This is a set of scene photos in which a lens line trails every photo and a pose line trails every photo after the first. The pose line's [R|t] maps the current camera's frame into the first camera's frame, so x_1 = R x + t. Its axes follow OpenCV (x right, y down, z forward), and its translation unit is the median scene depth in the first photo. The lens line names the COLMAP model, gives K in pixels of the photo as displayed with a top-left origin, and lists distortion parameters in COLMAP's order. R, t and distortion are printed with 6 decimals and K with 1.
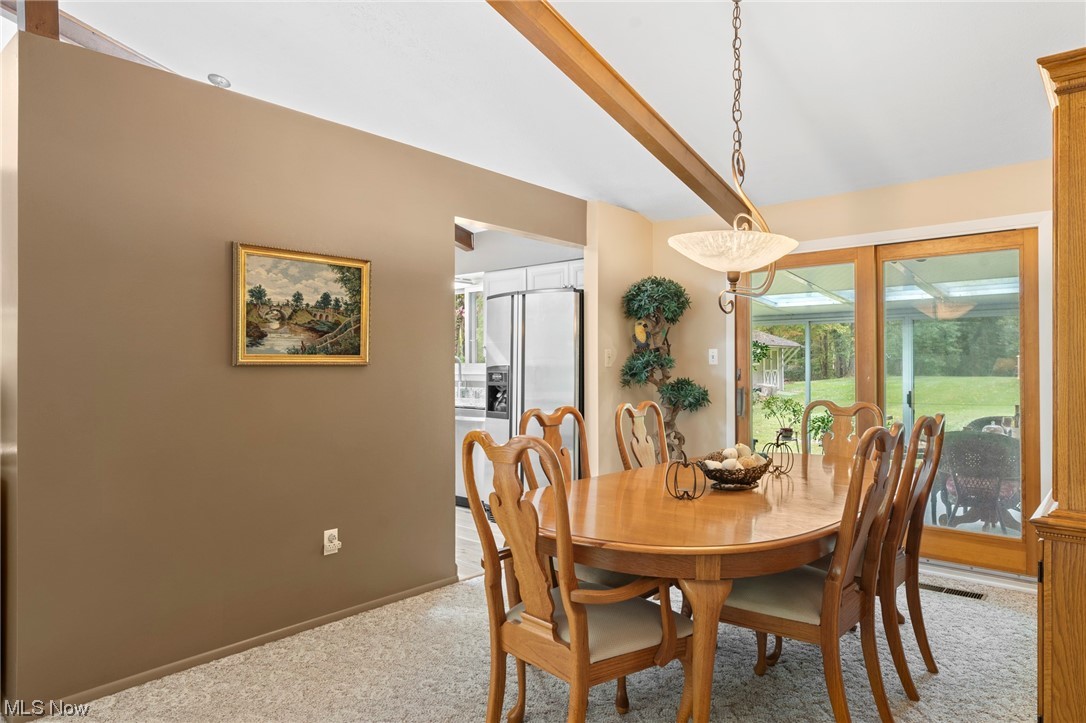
lens RADIAL K [[654.0, 0, 542.9], [0, 654.0, 363.5], [0, 0, 1]] dist [-0.003877, -0.001279]
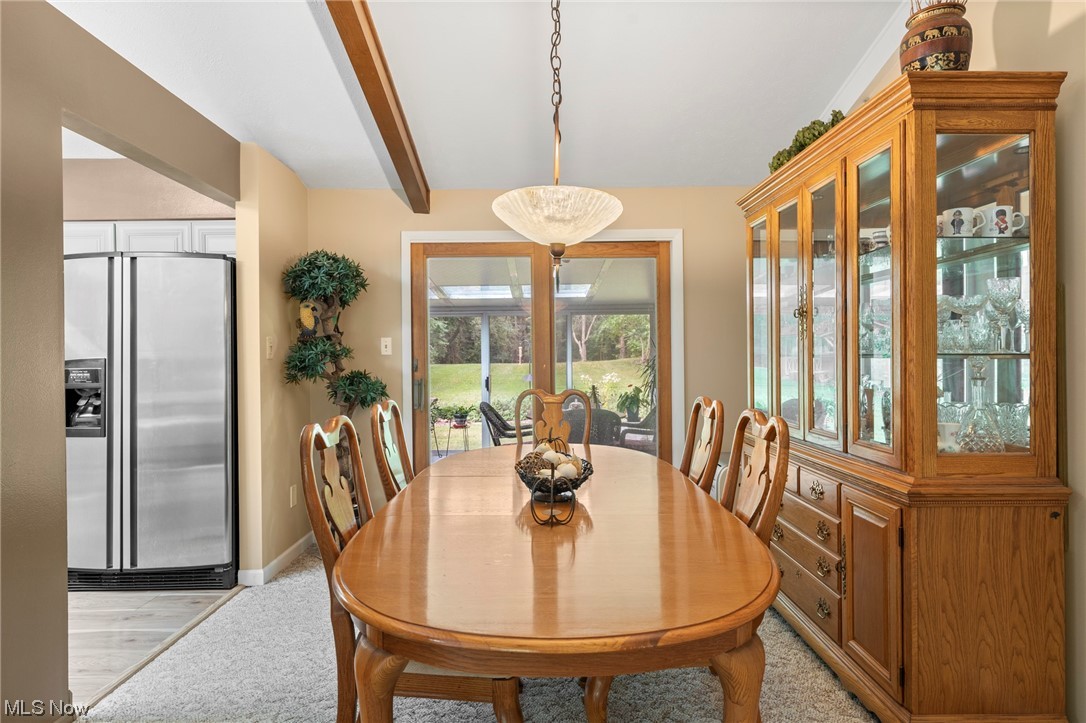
lens RADIAL K [[596.8, 0, 542.2], [0, 596.8, 353.4], [0, 0, 1]] dist [-0.003899, 0.000301]
pose [[0.746222, -0.006269, 0.665668, -0.134147], [0.007883, 0.999969, 0.000581, 0.000793], [-0.665651, 0.004814, 0.746248, 0.238929]]
